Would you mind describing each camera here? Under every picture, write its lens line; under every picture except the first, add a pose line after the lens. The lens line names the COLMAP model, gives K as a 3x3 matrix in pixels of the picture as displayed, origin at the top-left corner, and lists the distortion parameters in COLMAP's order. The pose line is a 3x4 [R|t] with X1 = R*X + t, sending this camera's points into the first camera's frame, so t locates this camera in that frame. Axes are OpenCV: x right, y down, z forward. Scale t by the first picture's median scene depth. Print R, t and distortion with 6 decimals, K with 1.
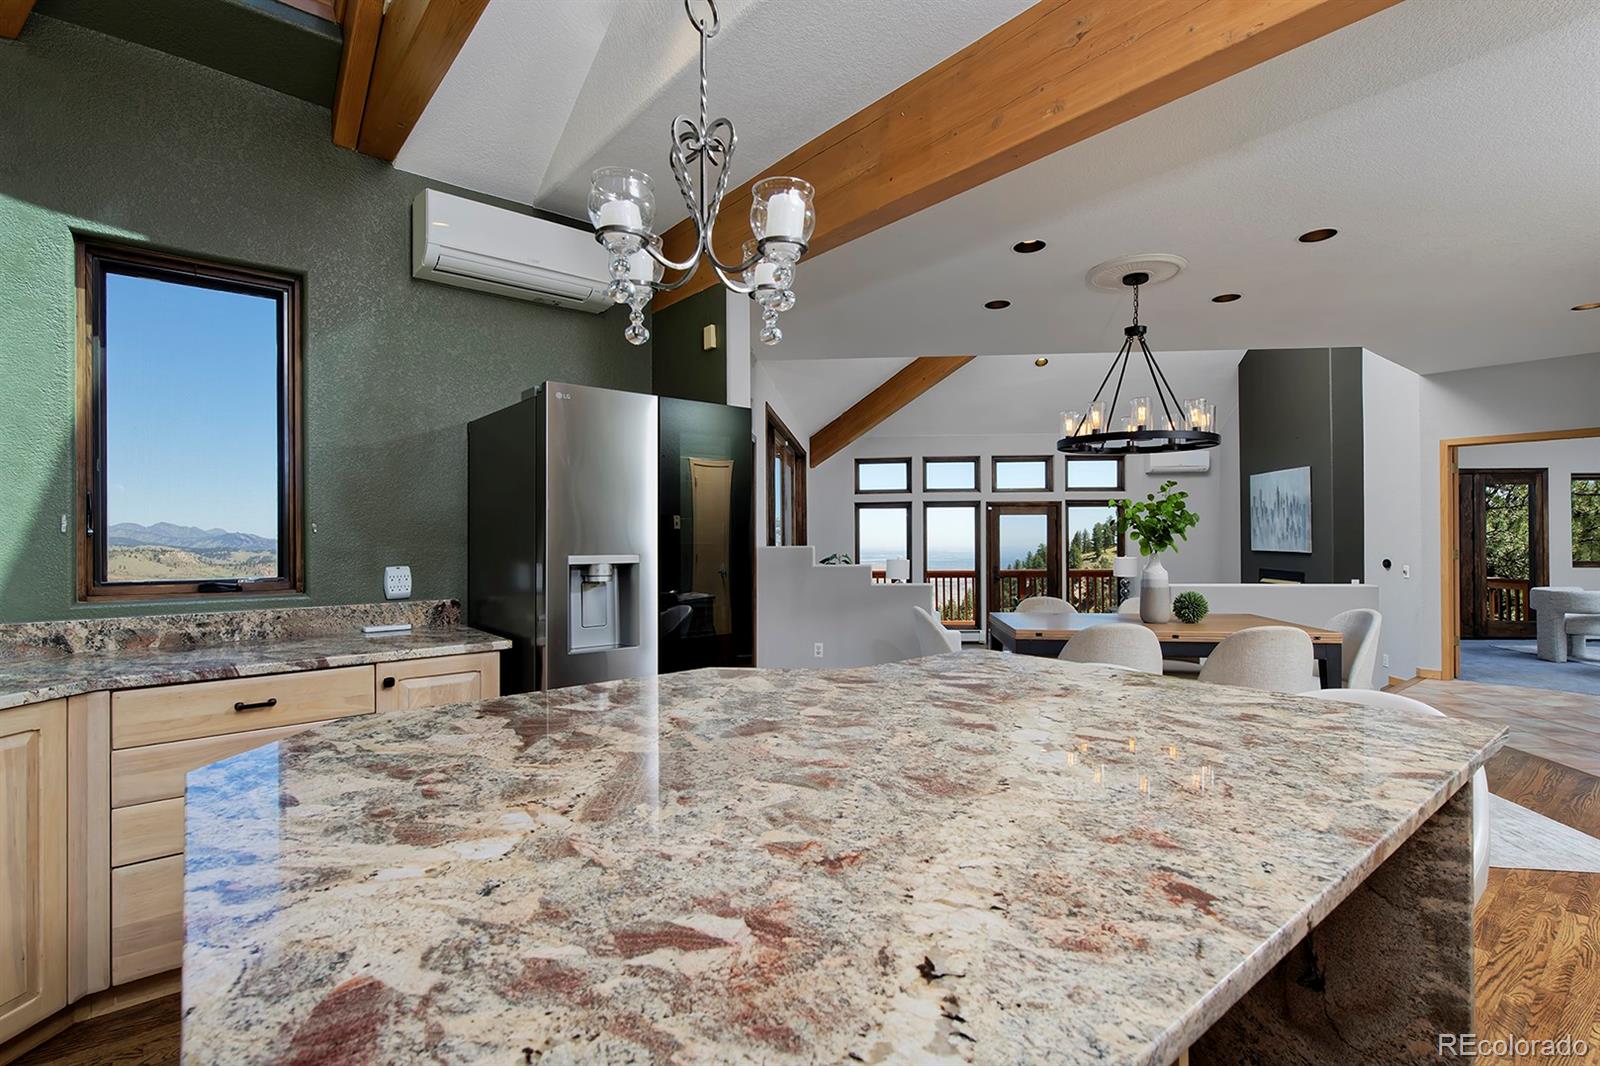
lens RADIAL K [[764.5, 0, 810.0], [0, 764.5, 527.6], [0, 0, 1]] dist [-0.013723, 0.000198]
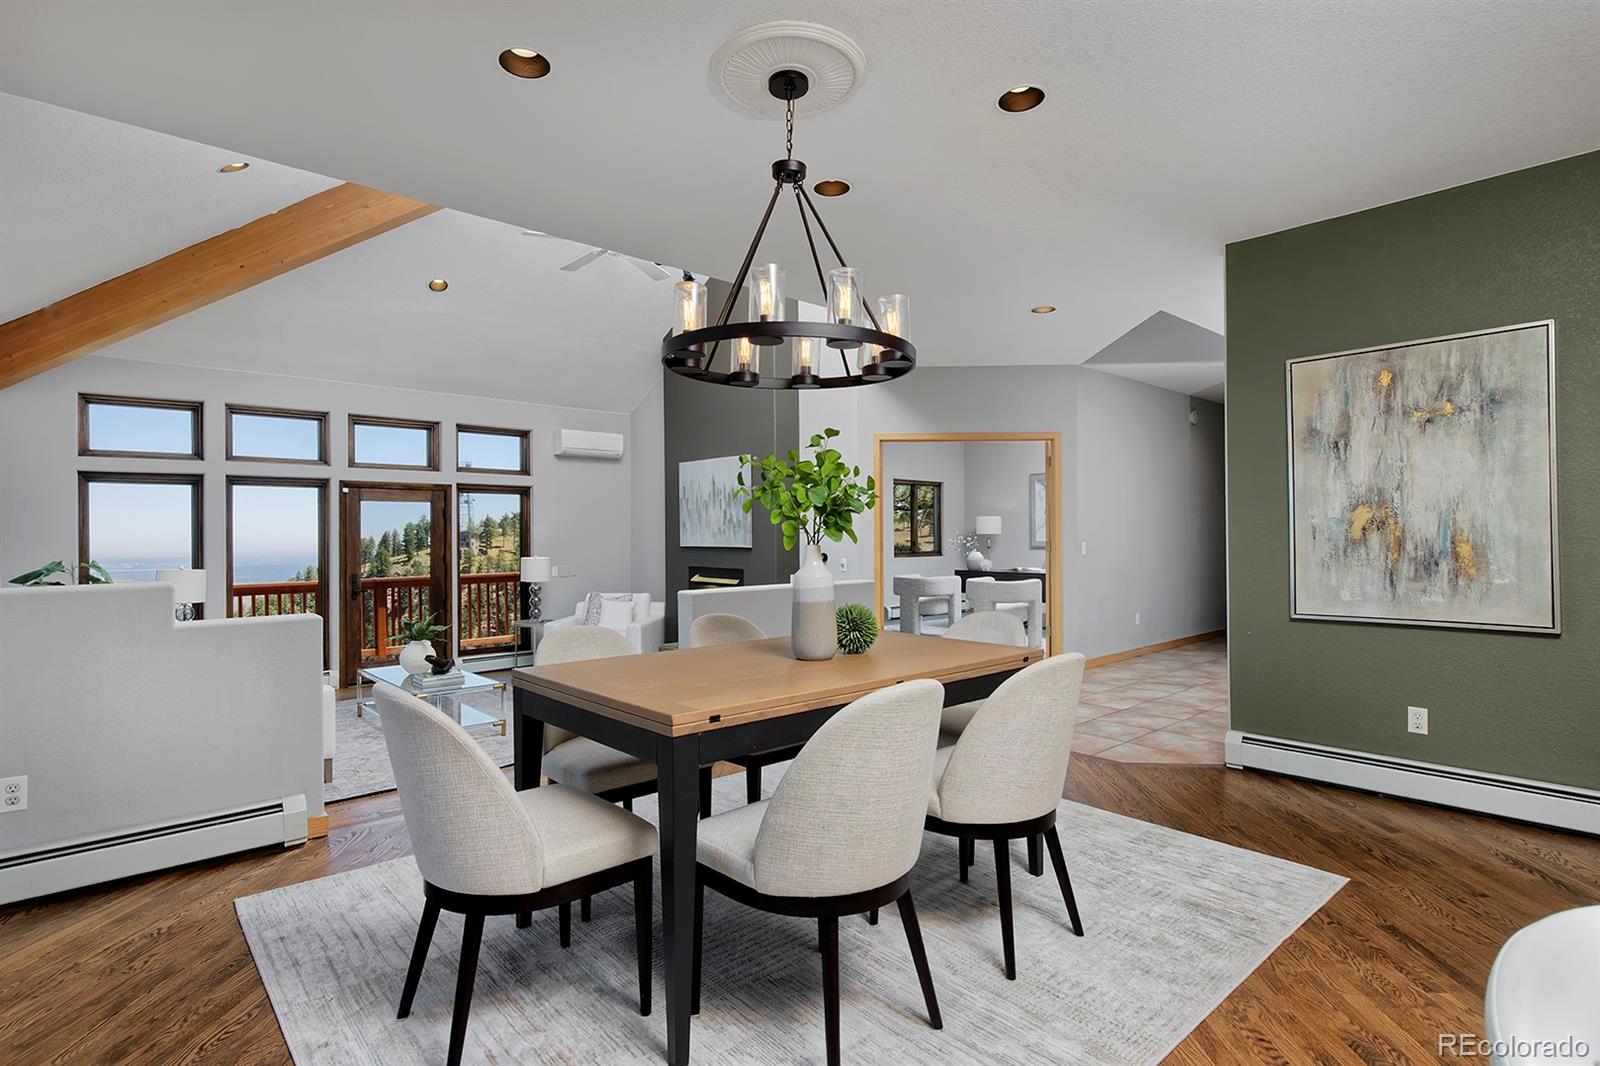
lens RADIAL K [[789.5, 0, 807.3], [0, 789.5, 534.7], [0, 0, 1]] dist [-0.000239, 0.000881]
pose [[0.676523, -0.000193, 0.736422, -0.006633], [-0.006051, 0.999965, 0.005822, 0.008085], [-0.736397, -0.008395, 0.676498, 0.210101]]
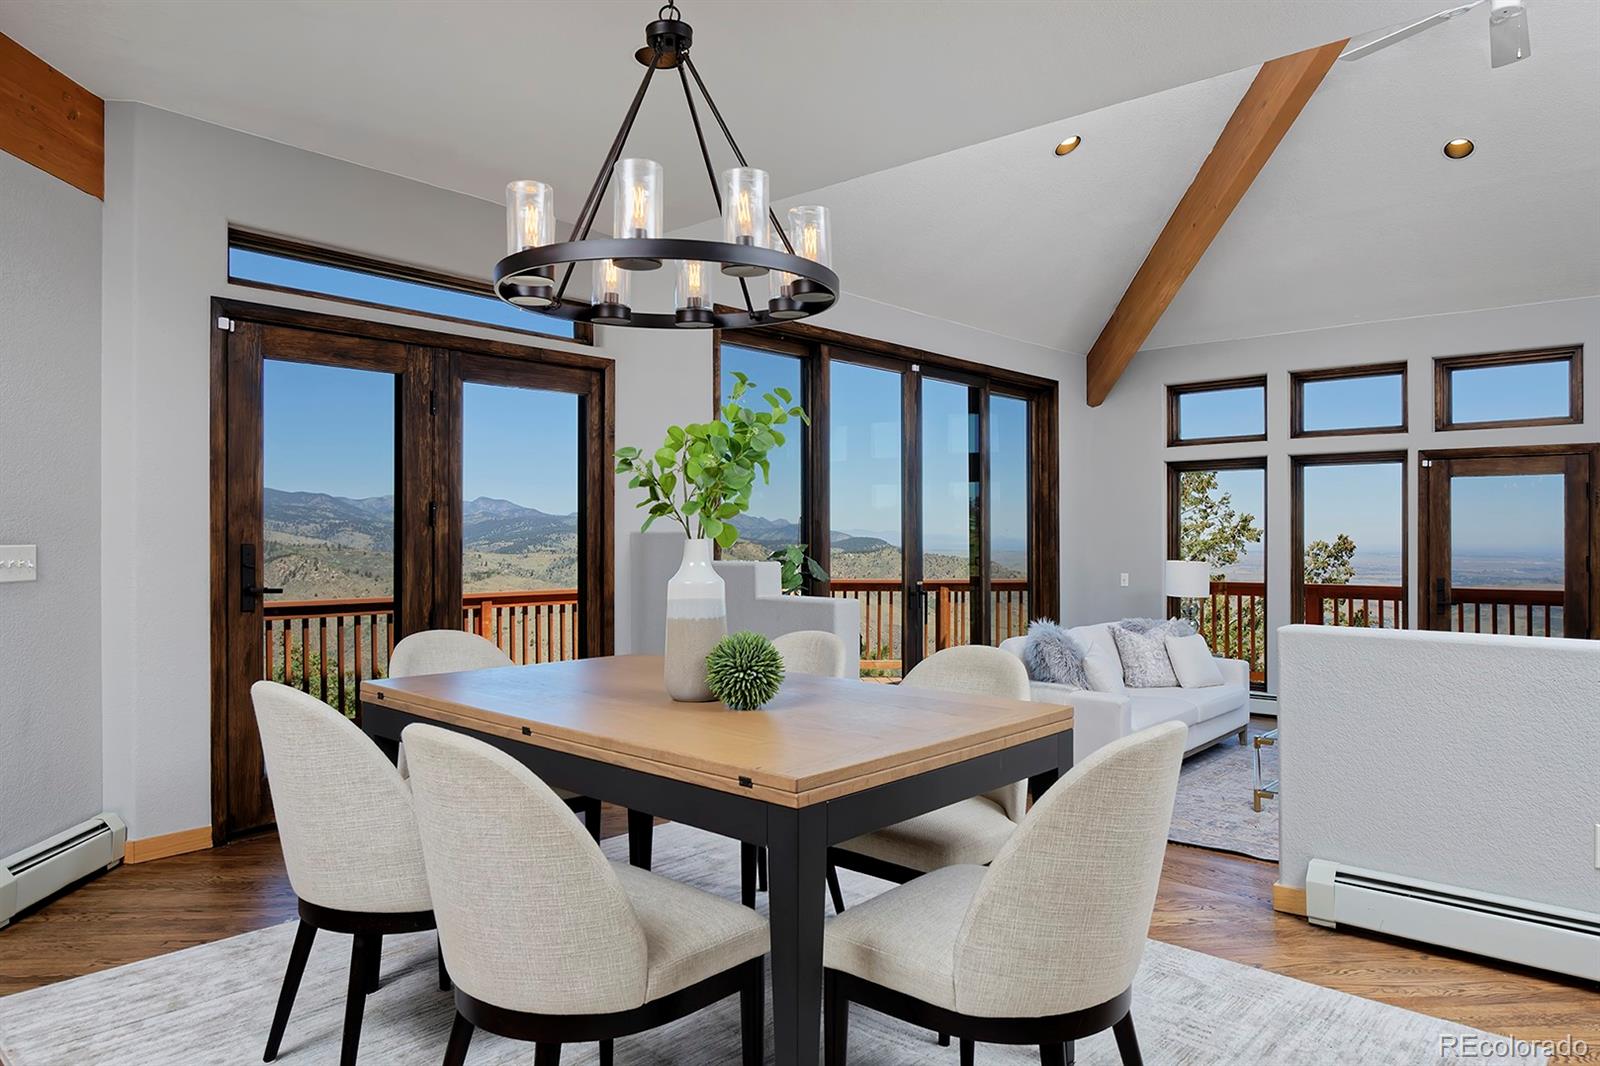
lens RADIAL K [[1055.0, 0, 813.1], [0, 1055.0, 525.4], [0, 0, 1]] dist [-0.000427, -0.002411]
pose [[0.804124, -0.001459, -0.594460, 0.320052], [0.007292, 0.999946, 0.007409, 0.007092], [0.594417, -0.010293, 0.804091, 0.206342]]
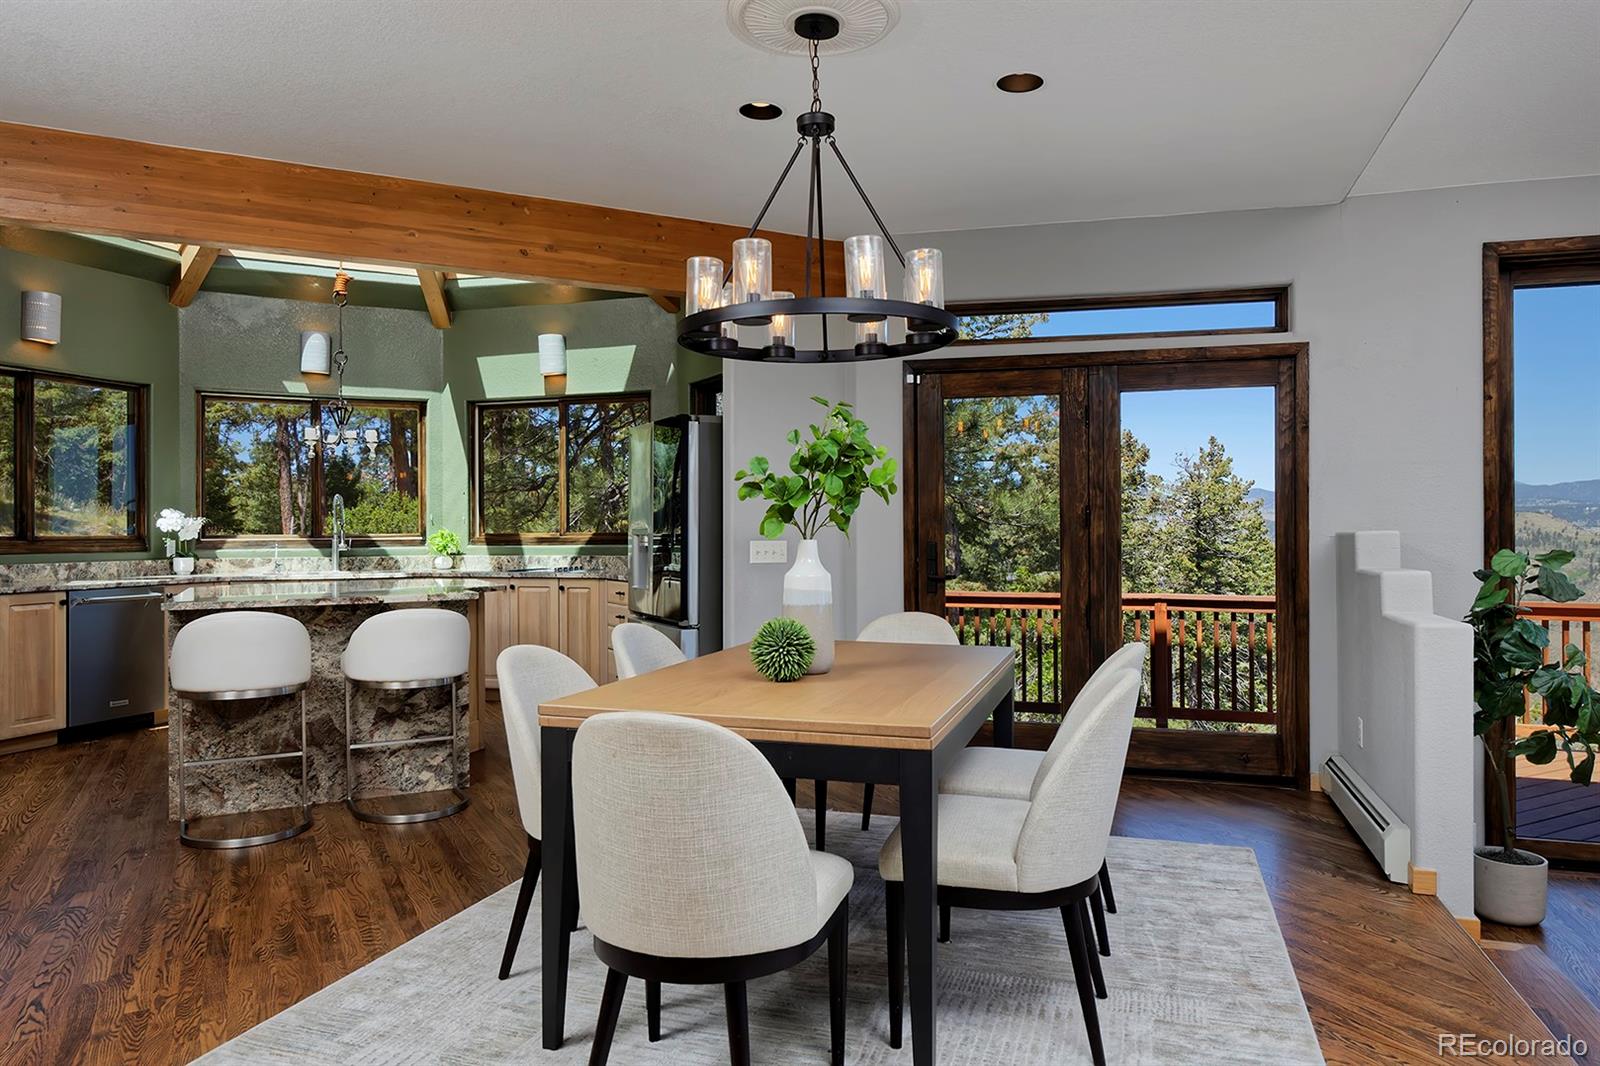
lens RADIAL K [[1055.0, 0, 802.3], [0, 1055.0, 527.8], [0, 0, 1]] dist [-0.000427, -0.002411]
pose [[-0.207992, -0.000340, -0.978130, 0.429652], [0.015829, 0.999868, -0.003714, 0.009197], [0.978002, -0.016255, -0.207959, 0.424008]]
